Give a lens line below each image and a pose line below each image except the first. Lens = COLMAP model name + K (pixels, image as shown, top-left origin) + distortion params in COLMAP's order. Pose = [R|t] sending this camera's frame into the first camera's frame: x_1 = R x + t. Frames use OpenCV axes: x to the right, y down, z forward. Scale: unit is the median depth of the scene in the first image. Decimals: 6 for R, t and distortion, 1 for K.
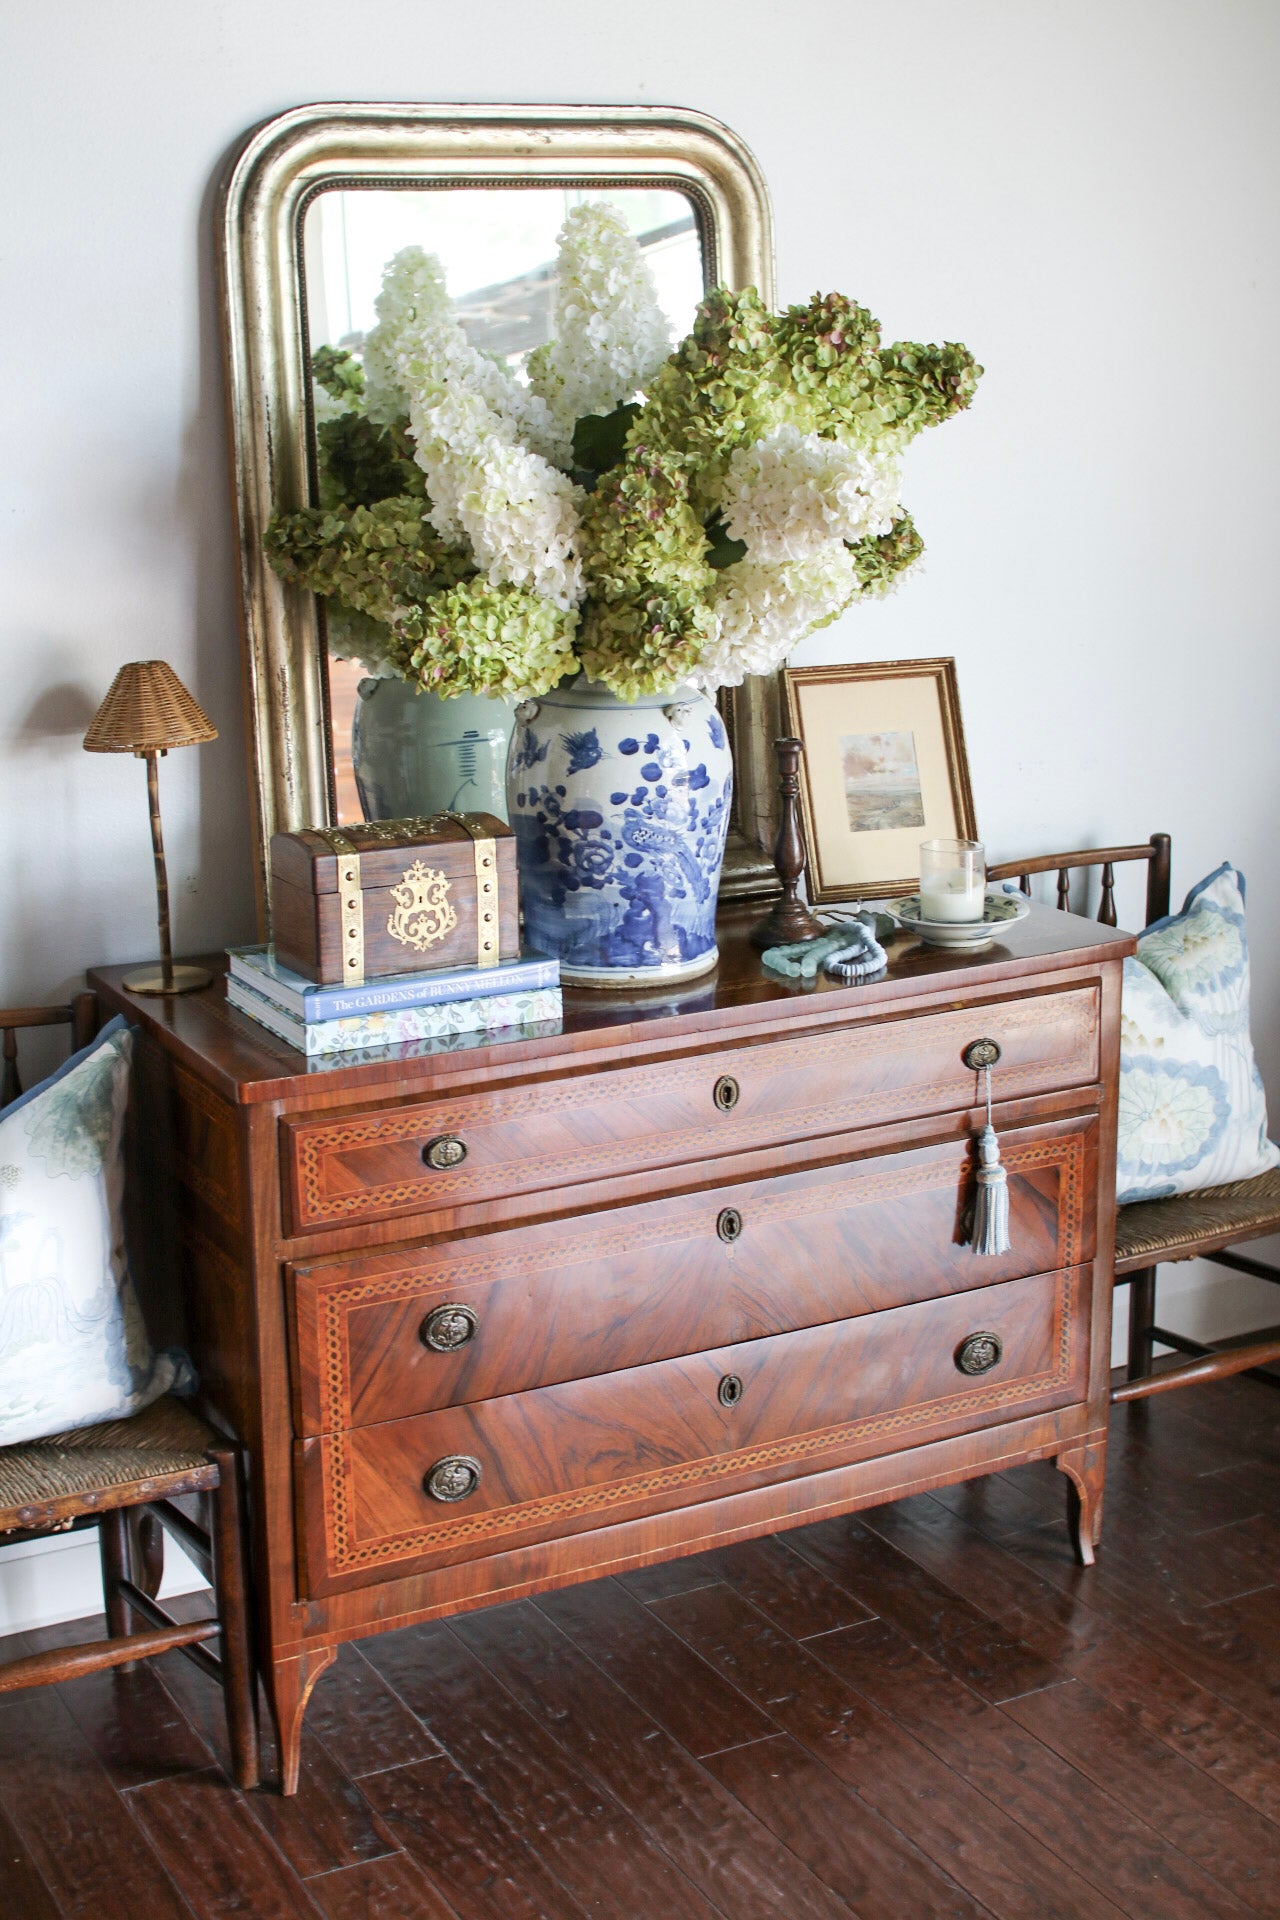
lens RADIAL K [[2672.7, 0, 633.6], [0, 2672.7, 960.8], [0, 0, 1]] dist [-0.137962, 0.000000]
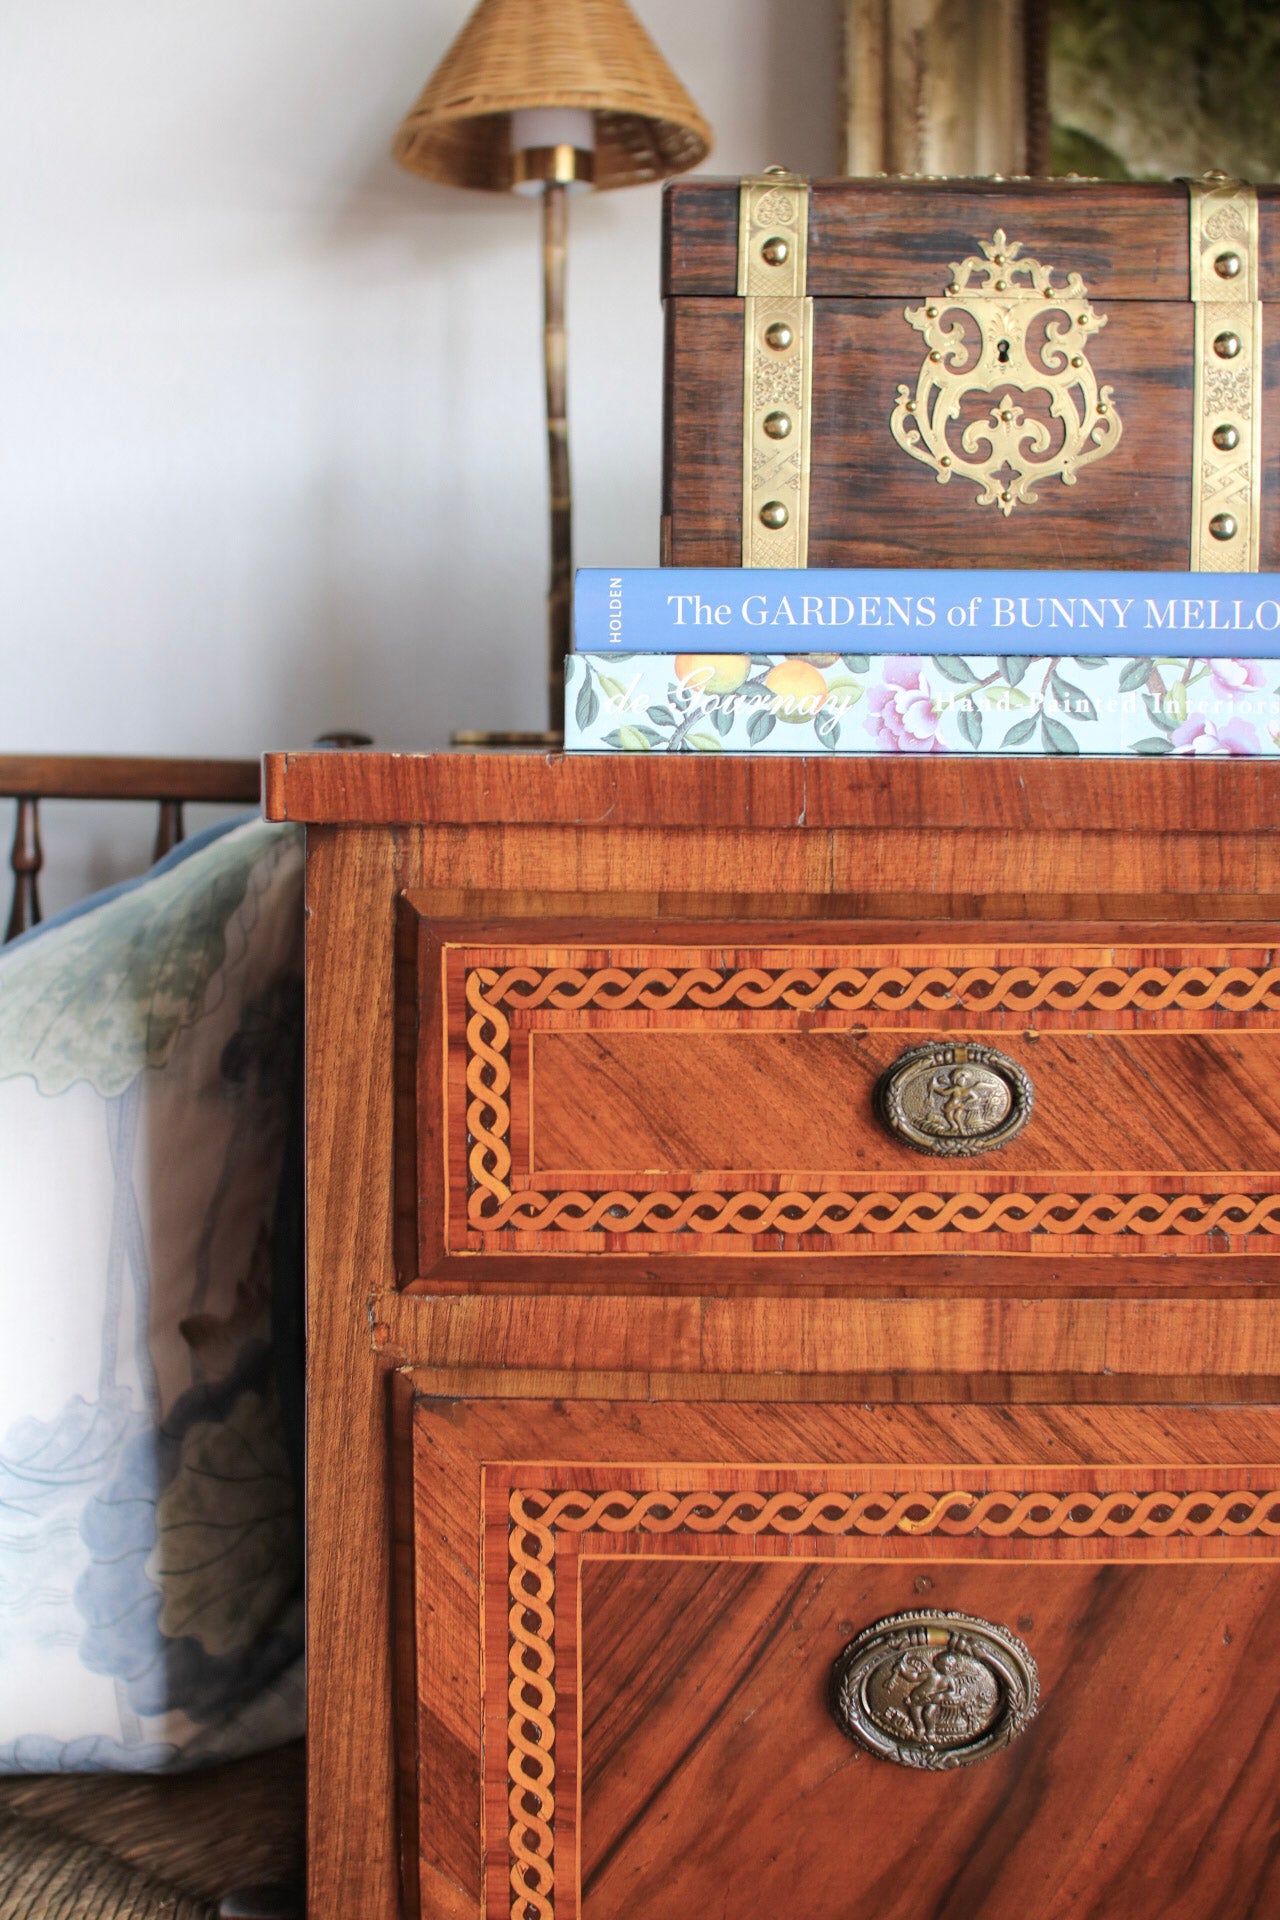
lens RADIAL K [[2672.7, 0, 638.3], [0, 2672.7, 959.0], [0, 0, 1]] dist [-0.137962, 0.000000]
pose [[0.852389, 0.054171, -0.520095, 0.053769], [-0.142209, 0.981146, -0.130877, 0.095969], [0.503199, 0.185520, 0.844022, 0.683520]]
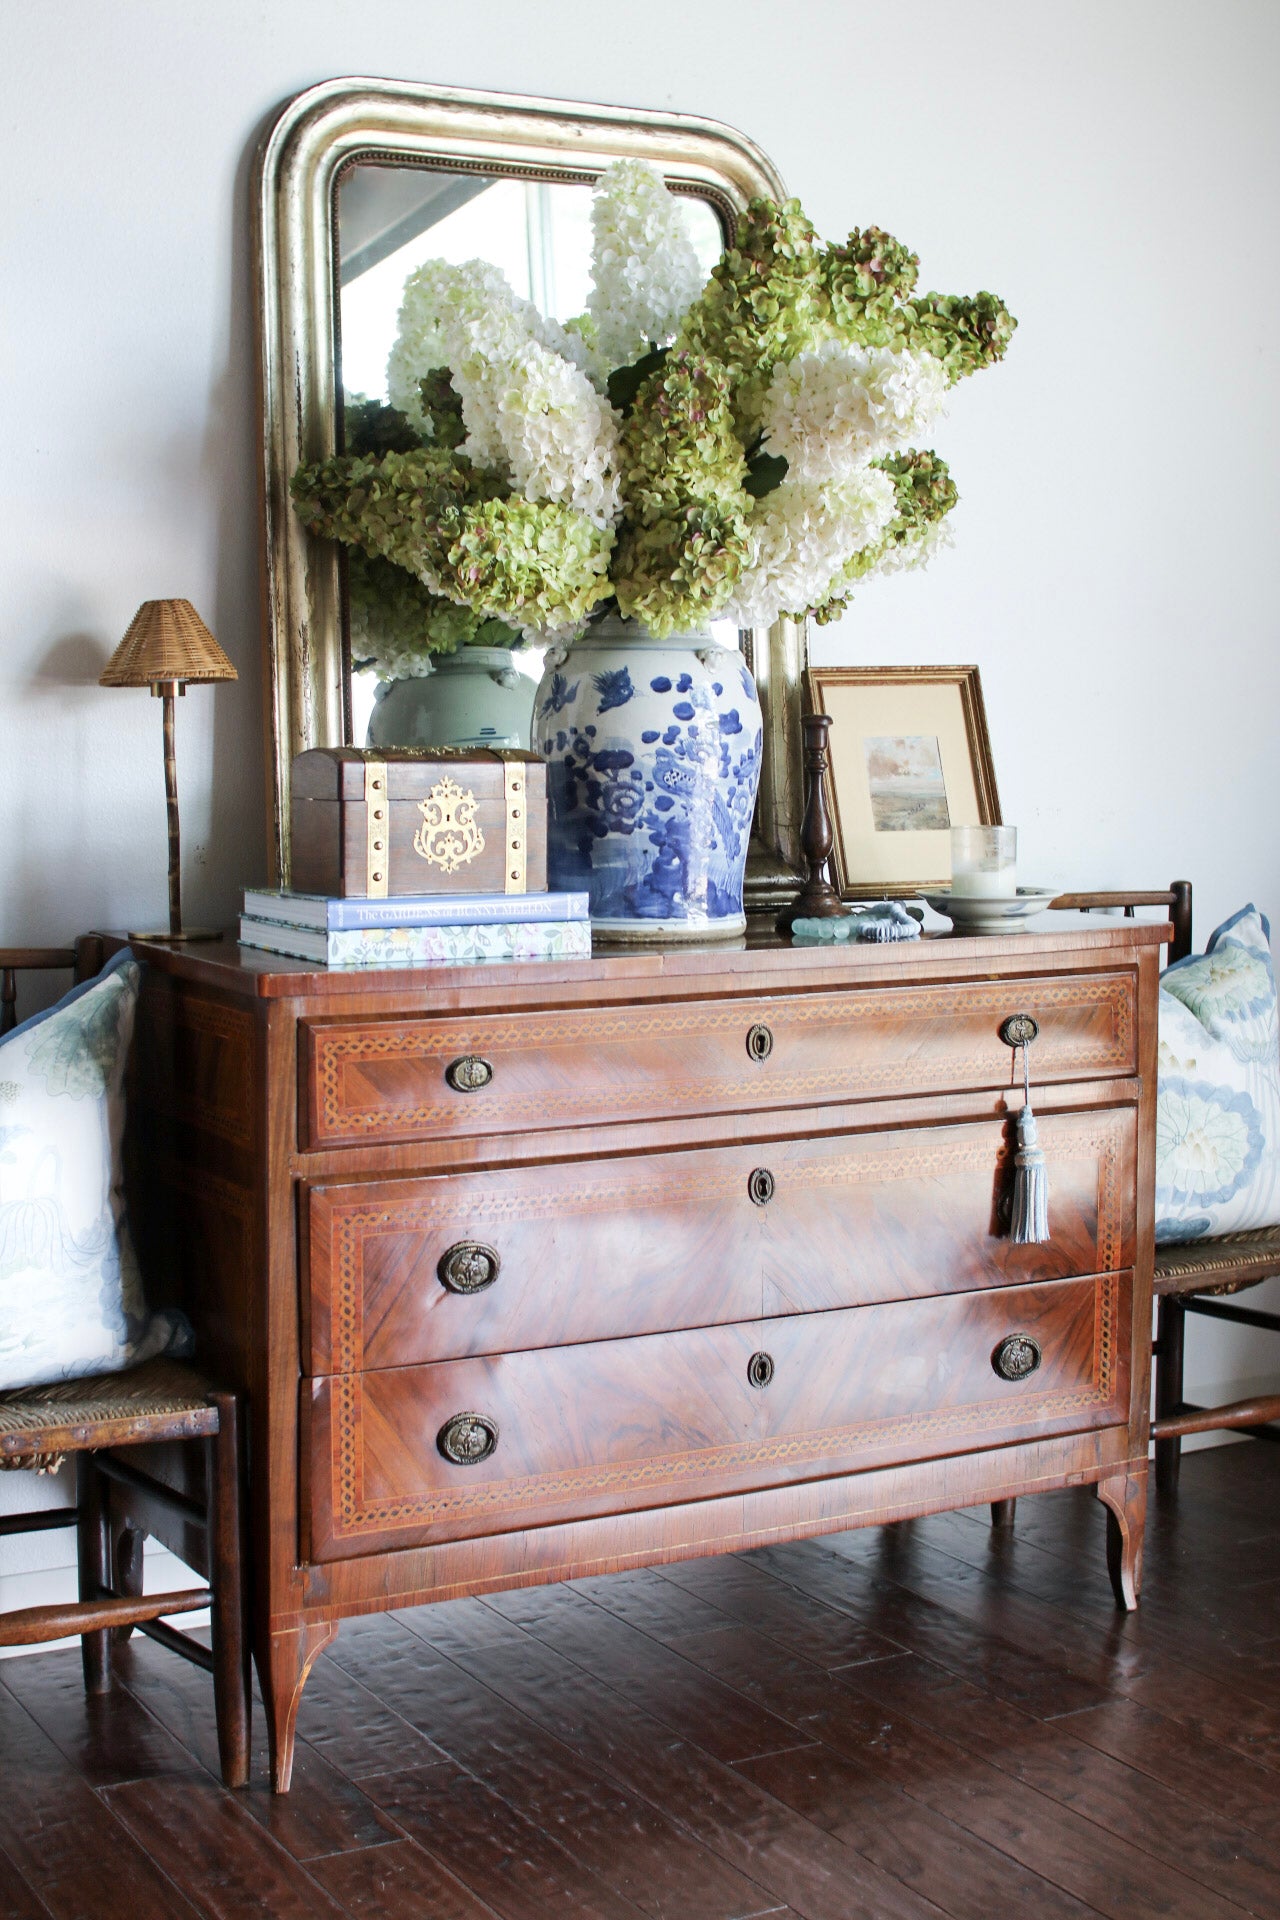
lens RADIAL K [[2672.7, 0, 637.4], [0, 2672.7, 960.1], [0, 0, 1]] dist [-0.137962, 0.000000]
pose [[0.999615, 0.012052, 0.024989, -0.033376], [-0.007978, 0.987542, -0.157154, 0.171263], [-0.026572, 0.156895, 0.987258, 0.050700]]
